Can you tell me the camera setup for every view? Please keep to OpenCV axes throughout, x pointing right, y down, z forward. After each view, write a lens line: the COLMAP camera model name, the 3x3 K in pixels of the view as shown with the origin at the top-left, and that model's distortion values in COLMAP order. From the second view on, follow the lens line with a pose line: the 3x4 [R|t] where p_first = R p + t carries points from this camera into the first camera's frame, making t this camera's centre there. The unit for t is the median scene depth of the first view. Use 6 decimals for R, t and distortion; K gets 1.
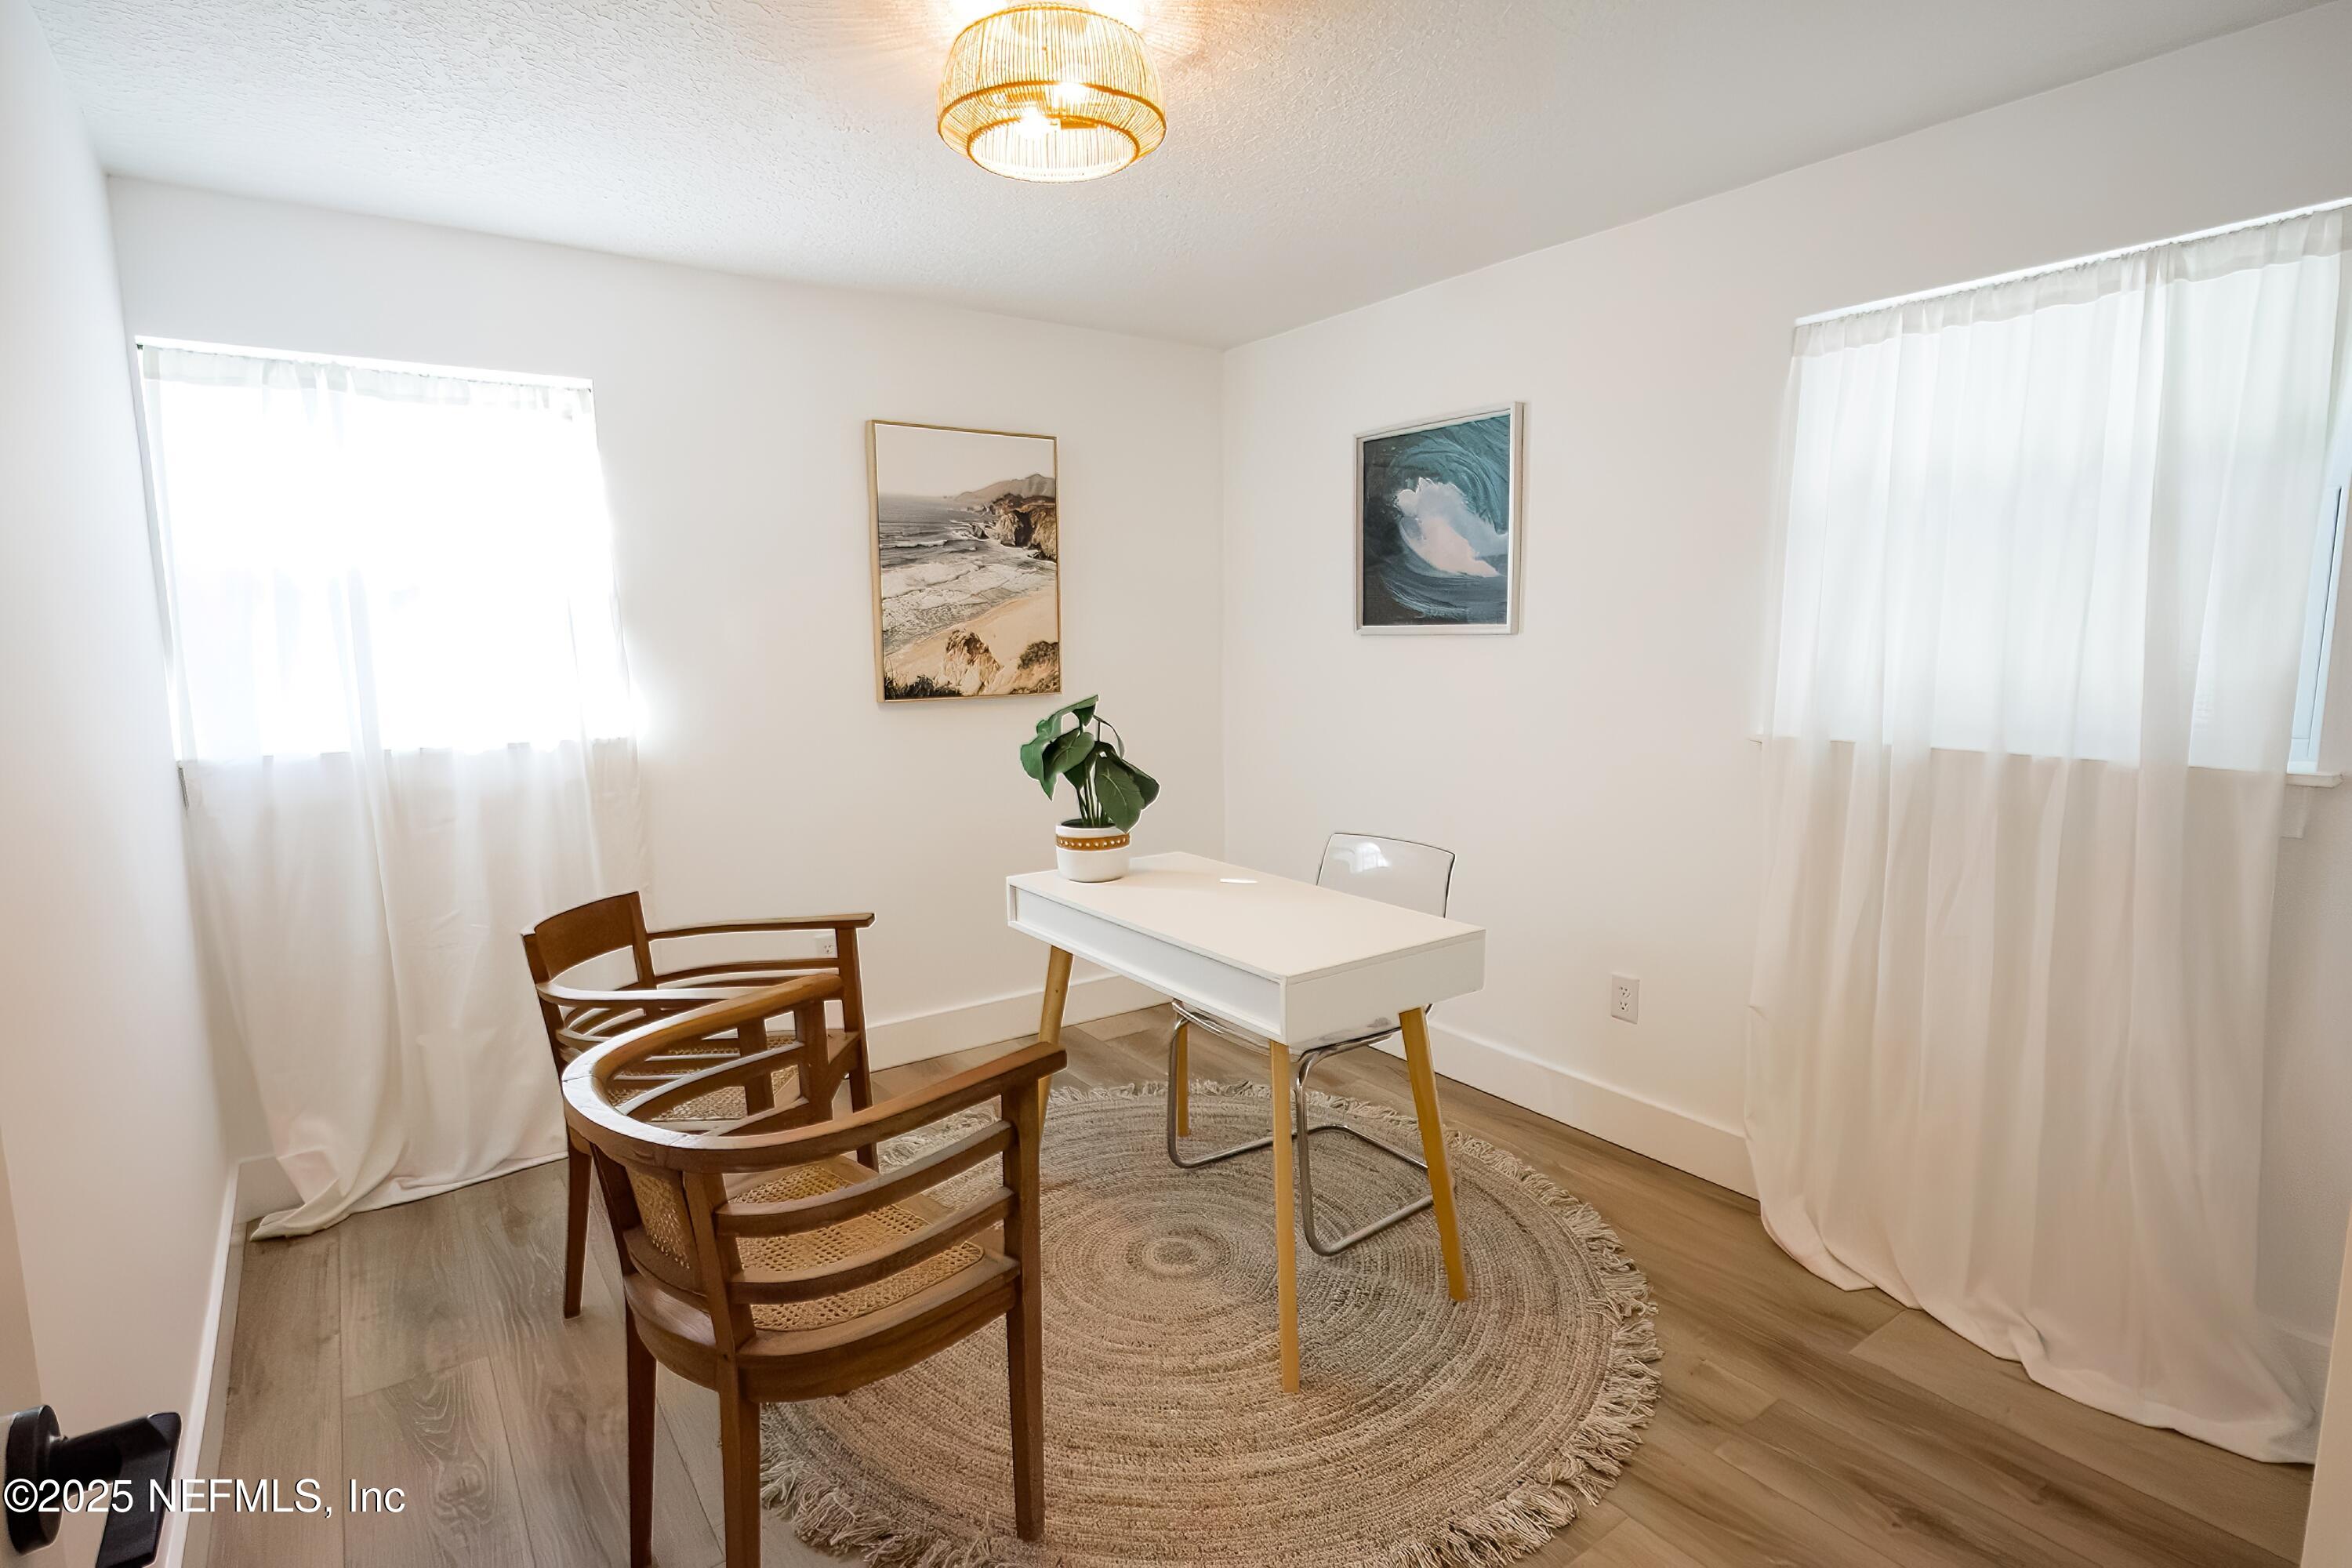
lens RADIAL K [[1164.5, 0, 1166.0], [0, 1164.5, 779.4], [0, 0, 1]] dist [0.004847, 0.000729]
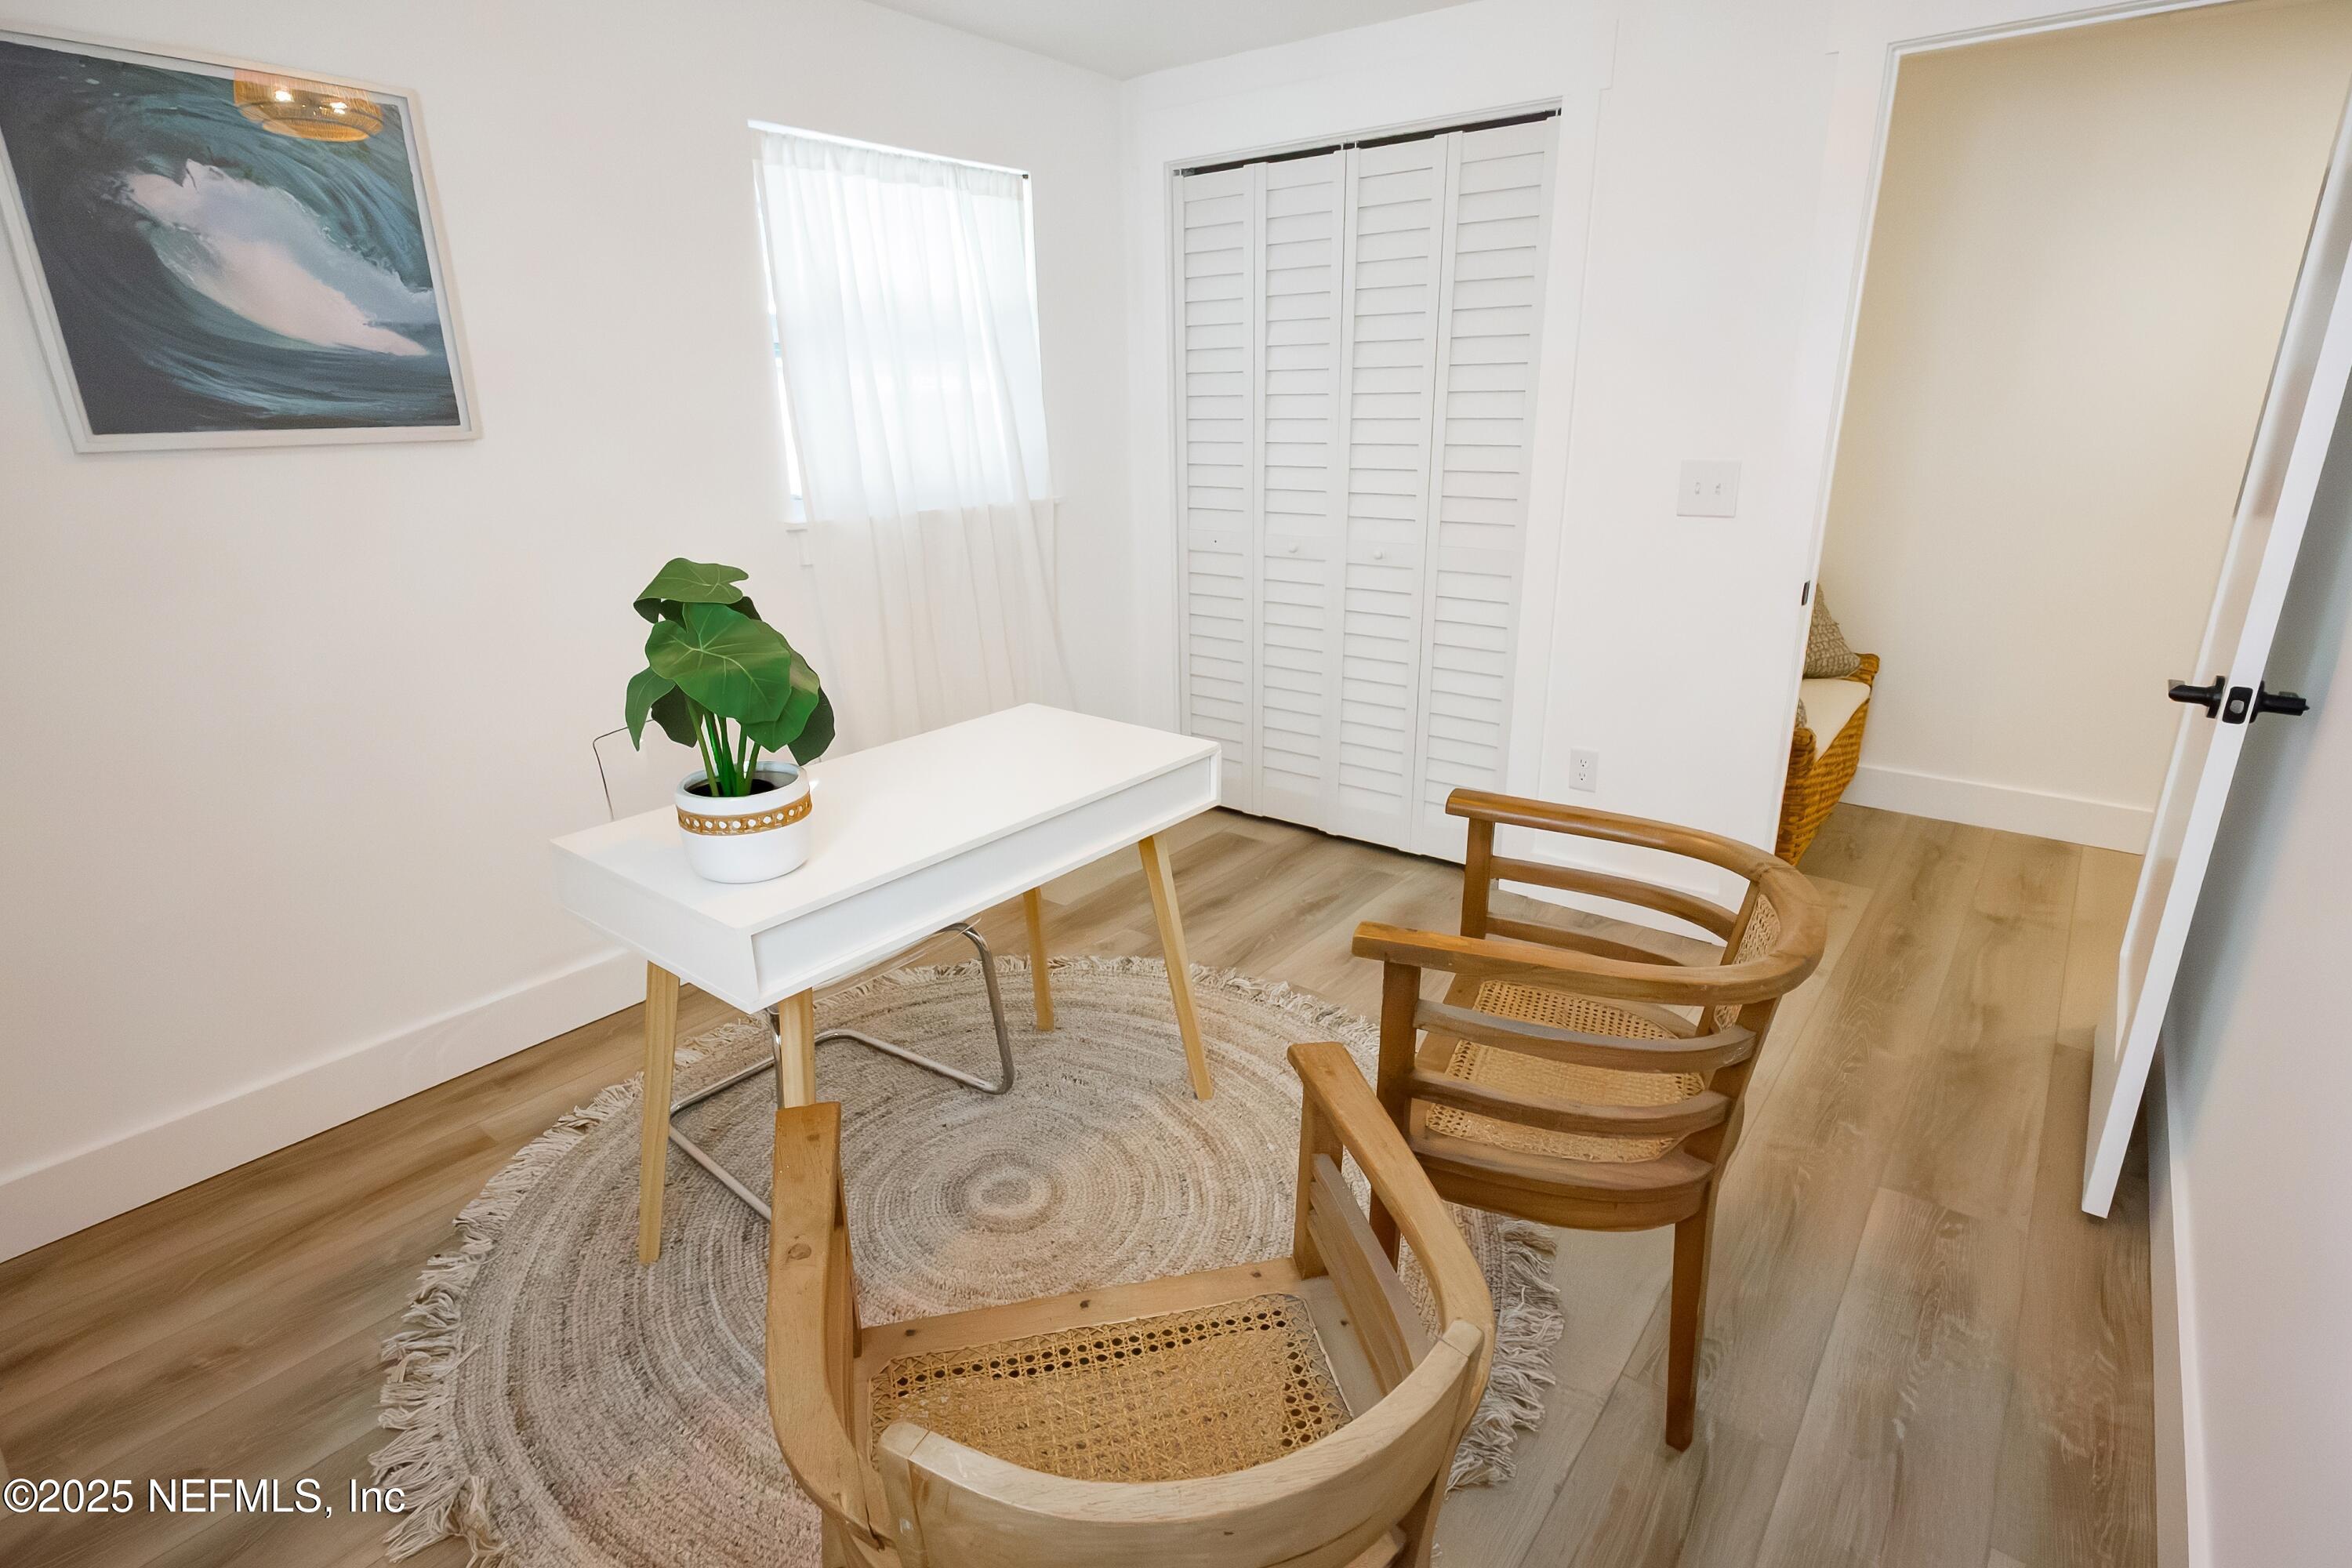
lens RADIAL K [[1164.5, 0, 1167.7], [0, 1164.5, 785.8], [0, 0, 1]] dist [0.004847, 0.000729]
pose [[-0.268612, -0.285997, 0.919812, -0.555930], [0.148276, 0.931248, 0.332854, -0.100980], [-0.951768, 0.225794, -0.207738, 0.780460]]
